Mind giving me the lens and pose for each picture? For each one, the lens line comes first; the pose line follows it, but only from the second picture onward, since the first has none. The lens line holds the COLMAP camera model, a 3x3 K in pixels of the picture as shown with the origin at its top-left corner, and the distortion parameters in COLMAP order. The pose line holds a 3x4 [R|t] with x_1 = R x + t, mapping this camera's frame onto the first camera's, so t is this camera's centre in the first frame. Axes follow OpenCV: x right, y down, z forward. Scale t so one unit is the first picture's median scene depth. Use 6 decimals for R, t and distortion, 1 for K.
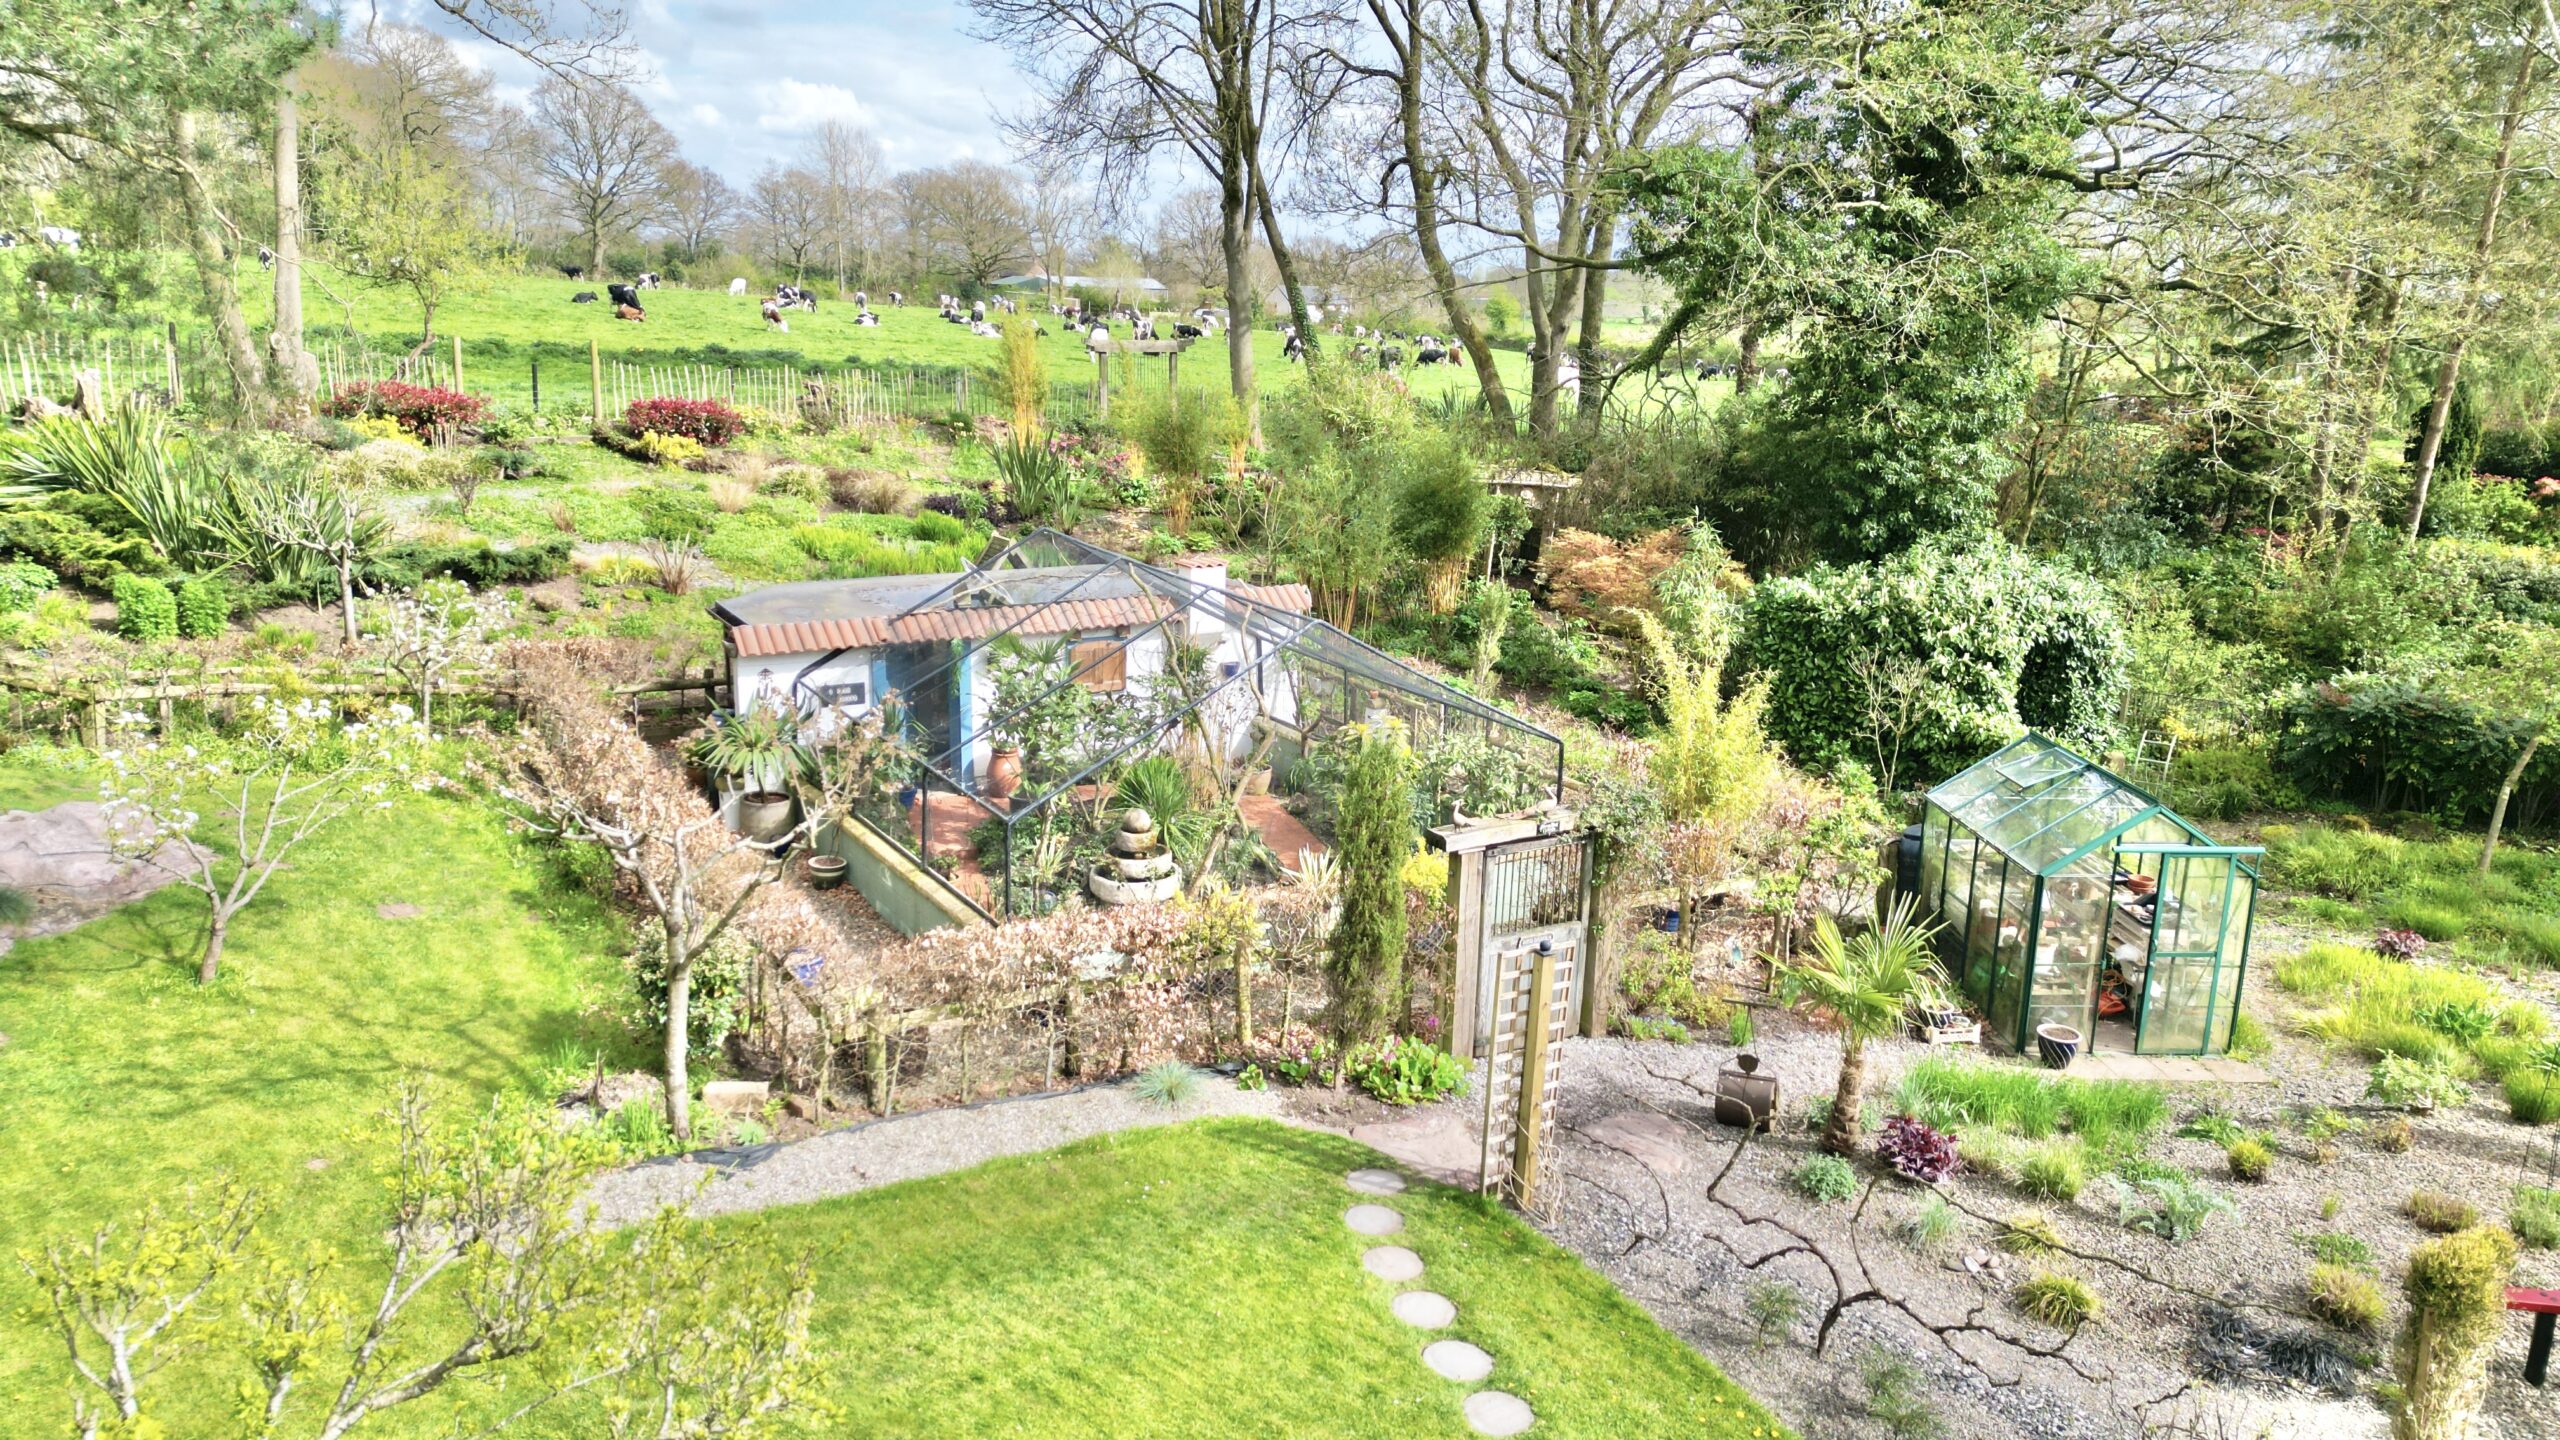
lens RADIAL K [[1790.8, 0, 1279.6], [0, 1790.8, 801.0], [0, 0, 1]] dist [0.074770, -0.046509]
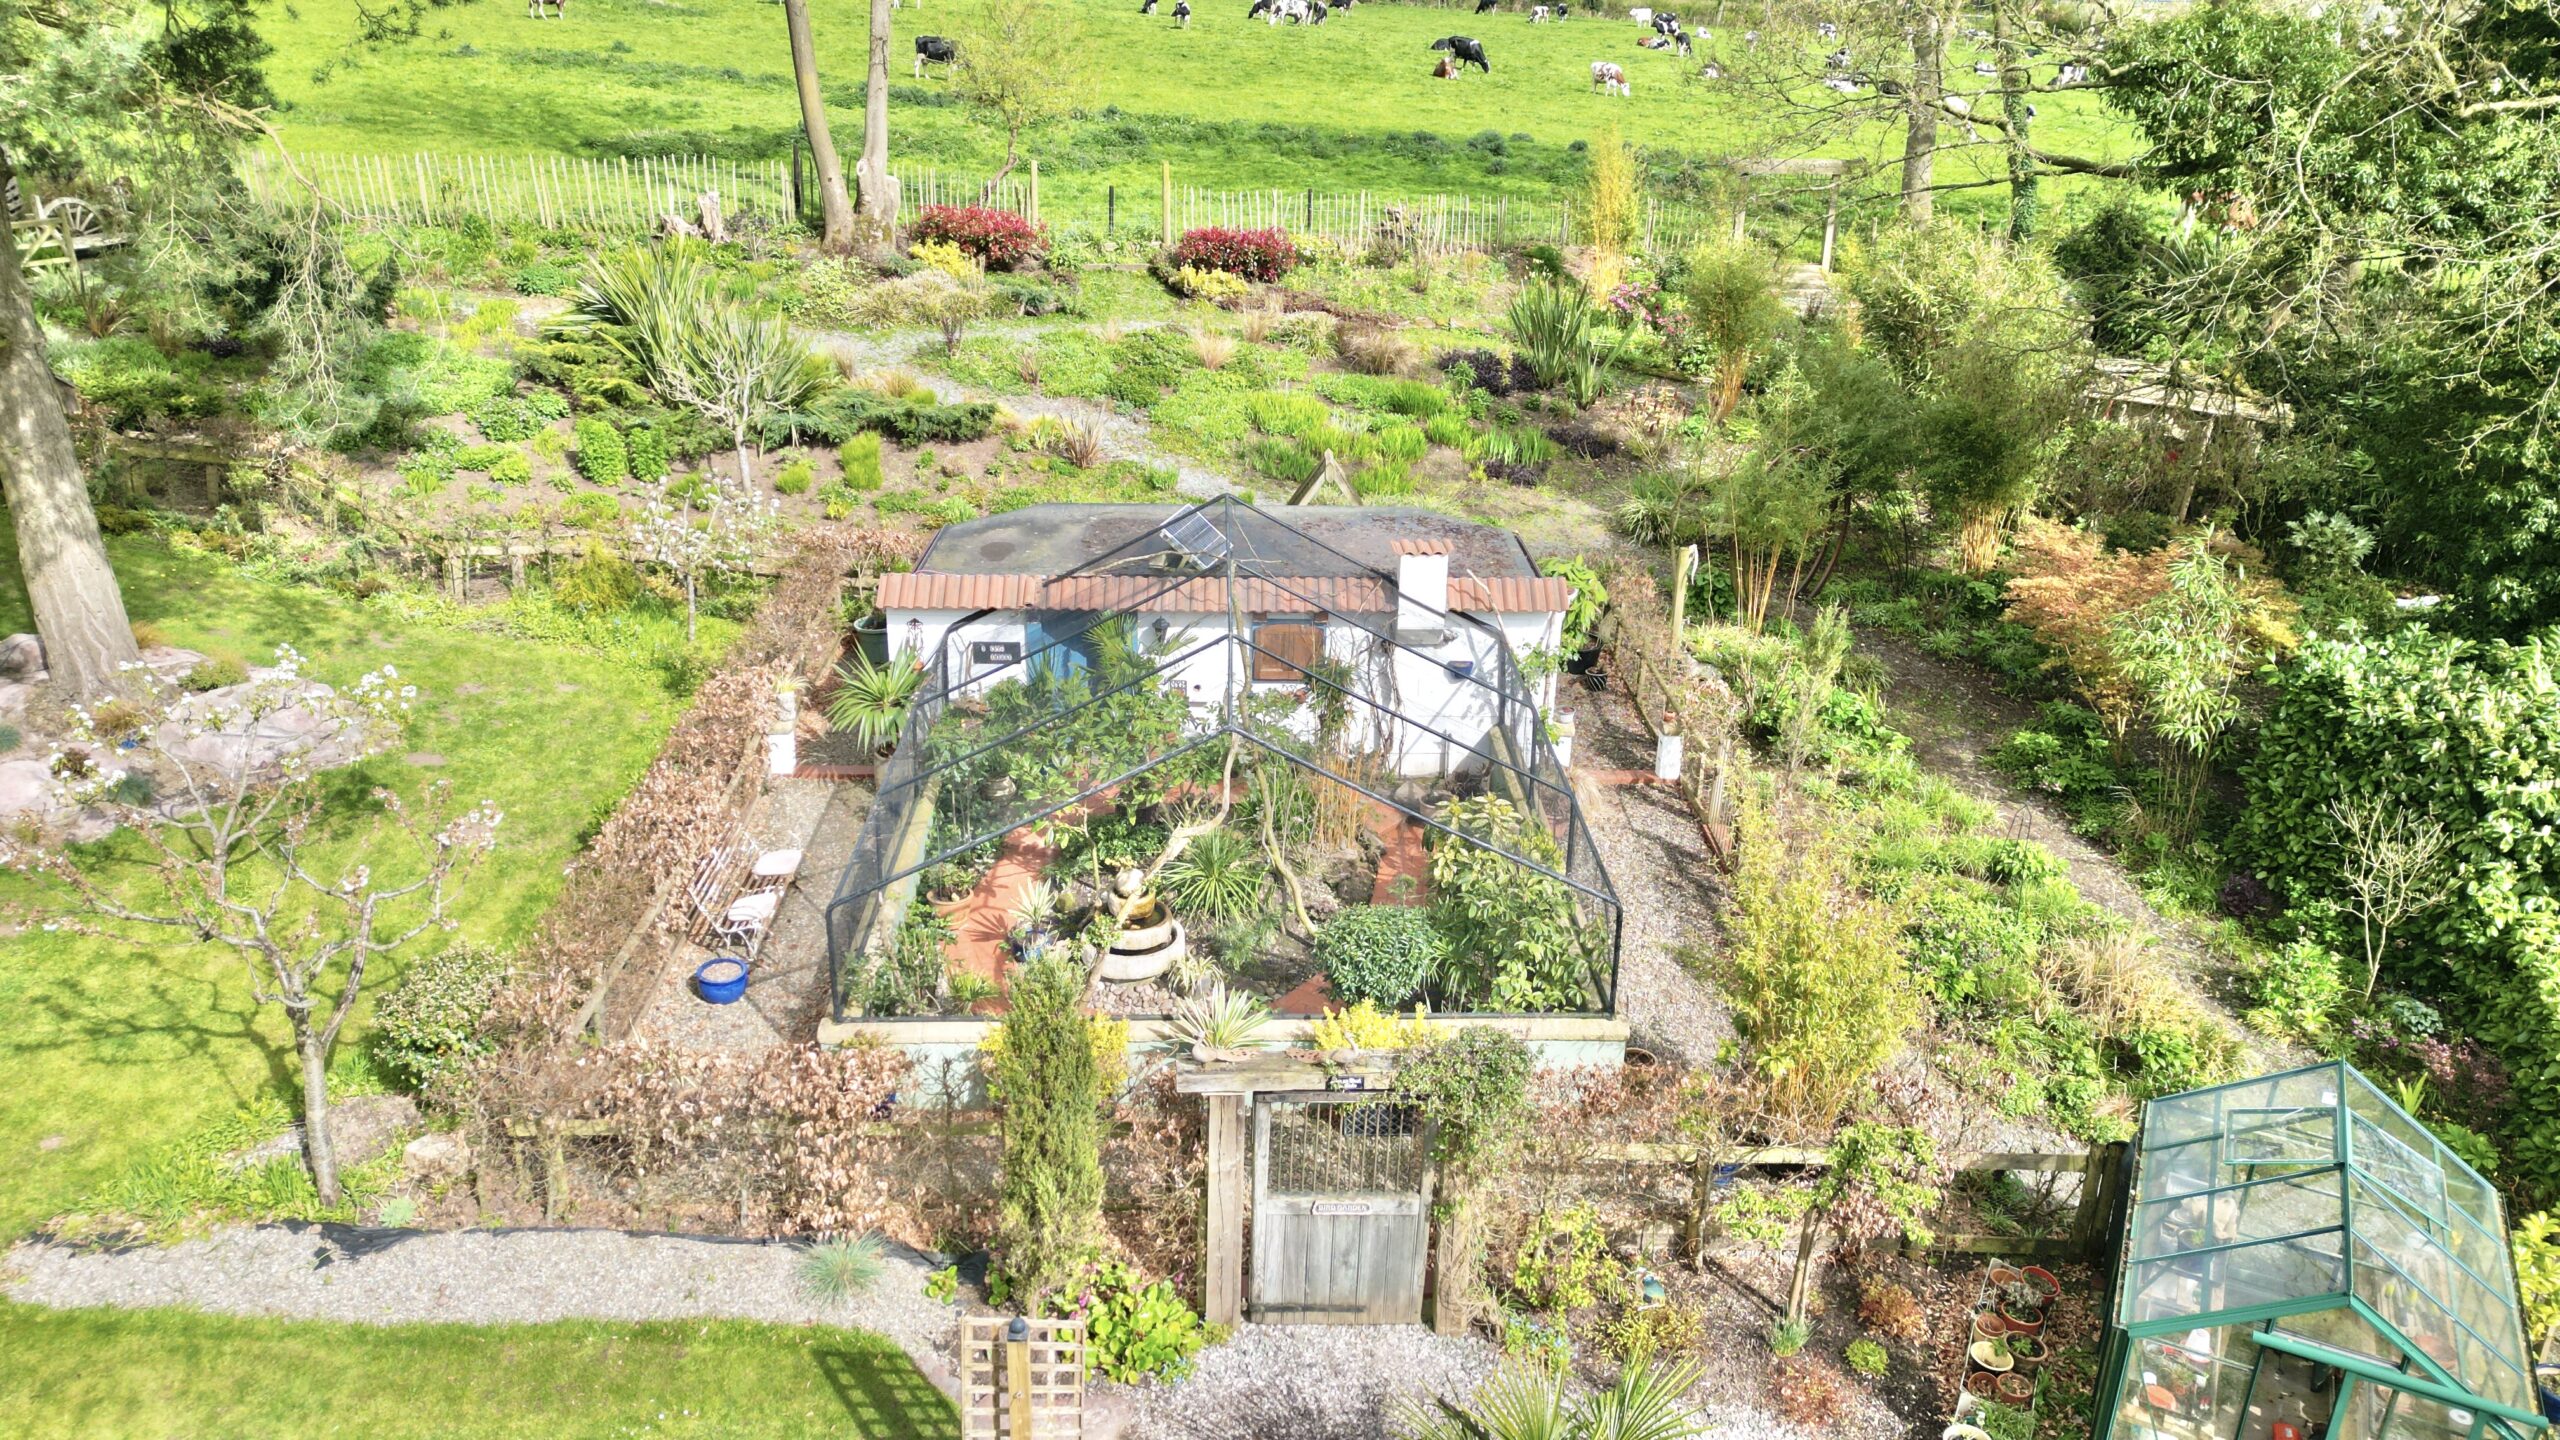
lens RADIAL K [[1790.8, 0, 1279.6], [0, 1790.8, 801.0], [0, 0, 1]] dist [0.074770, -0.046509]
pose [[0.870320, 0.201943, -0.449179, 0.249367], [-0.135345, 0.975022, 0.176109, -0.130138], [0.473523, -0.092477, 0.875913, 0.184678]]
